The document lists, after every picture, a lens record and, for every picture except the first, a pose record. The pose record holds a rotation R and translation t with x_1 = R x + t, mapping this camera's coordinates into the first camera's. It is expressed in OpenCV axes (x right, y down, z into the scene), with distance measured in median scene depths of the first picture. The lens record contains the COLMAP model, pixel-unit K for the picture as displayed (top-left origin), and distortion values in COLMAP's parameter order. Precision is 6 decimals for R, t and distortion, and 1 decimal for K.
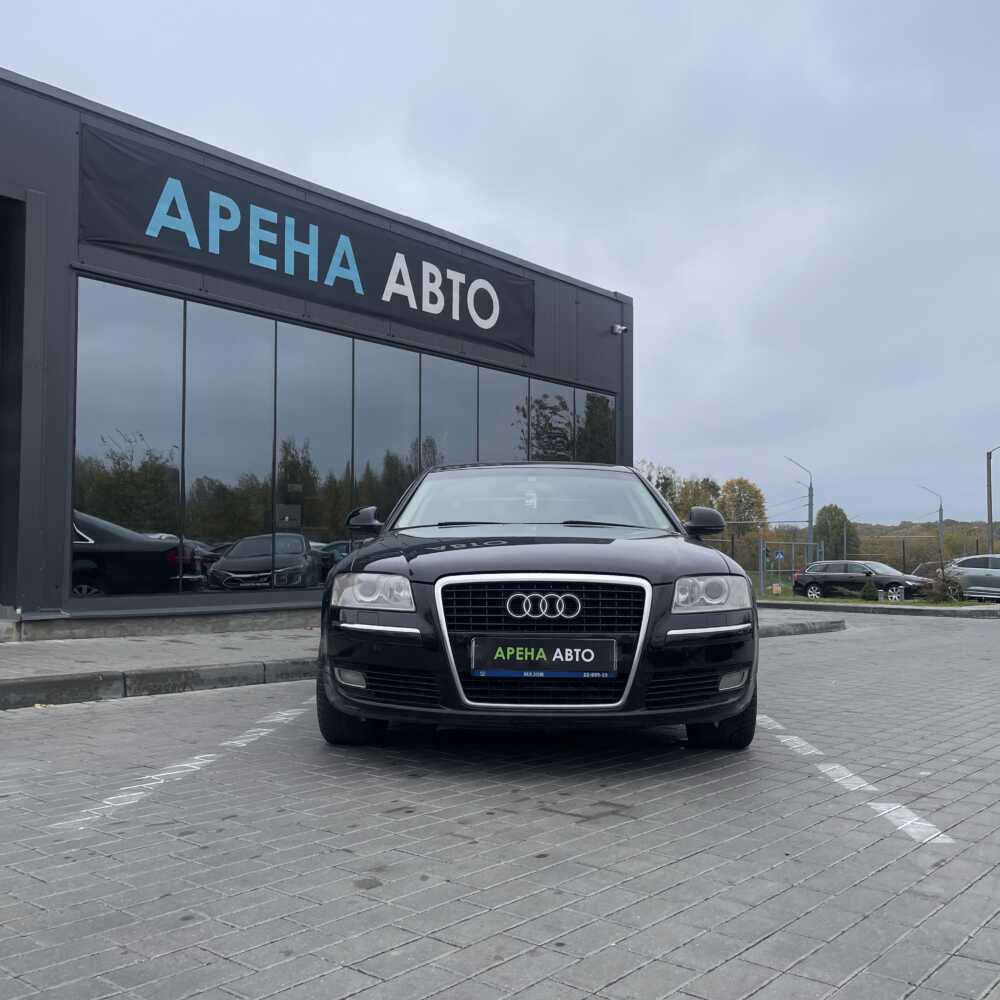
lens RADIAL K [[1022.1, 0, 510.8], [0, 1022.1, 499.5], [0, 0, 1]] dist [0.101595, -0.156367]
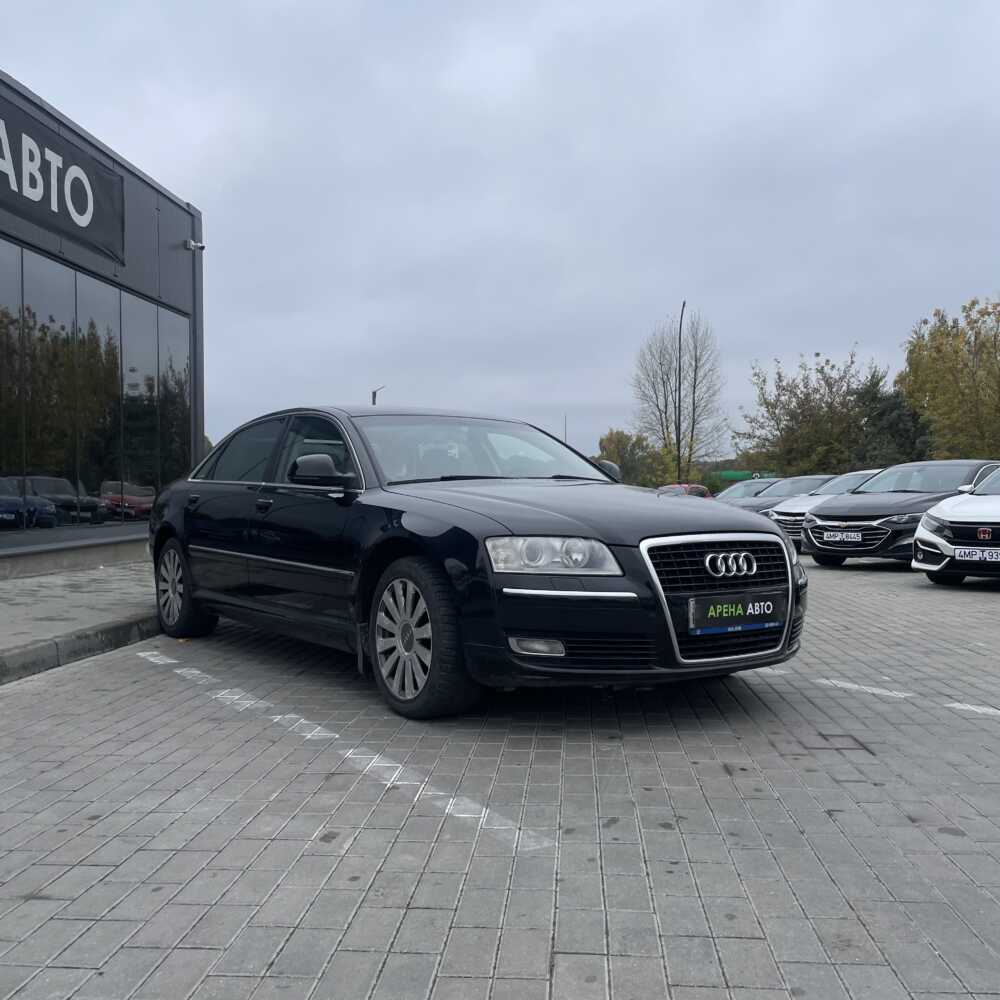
lens RADIAL K [[1022.1, 0, 510.8], [0, 1022.1, 499.5], [0, 0, 1]] dist [0.101595, -0.156367]
pose [[0.804546, -0.007910, 0.593838, -0.780650], [-0.034789, 0.997567, 0.060421, -0.019866], [-0.592870, -0.069271, 0.802313, 0.280778]]
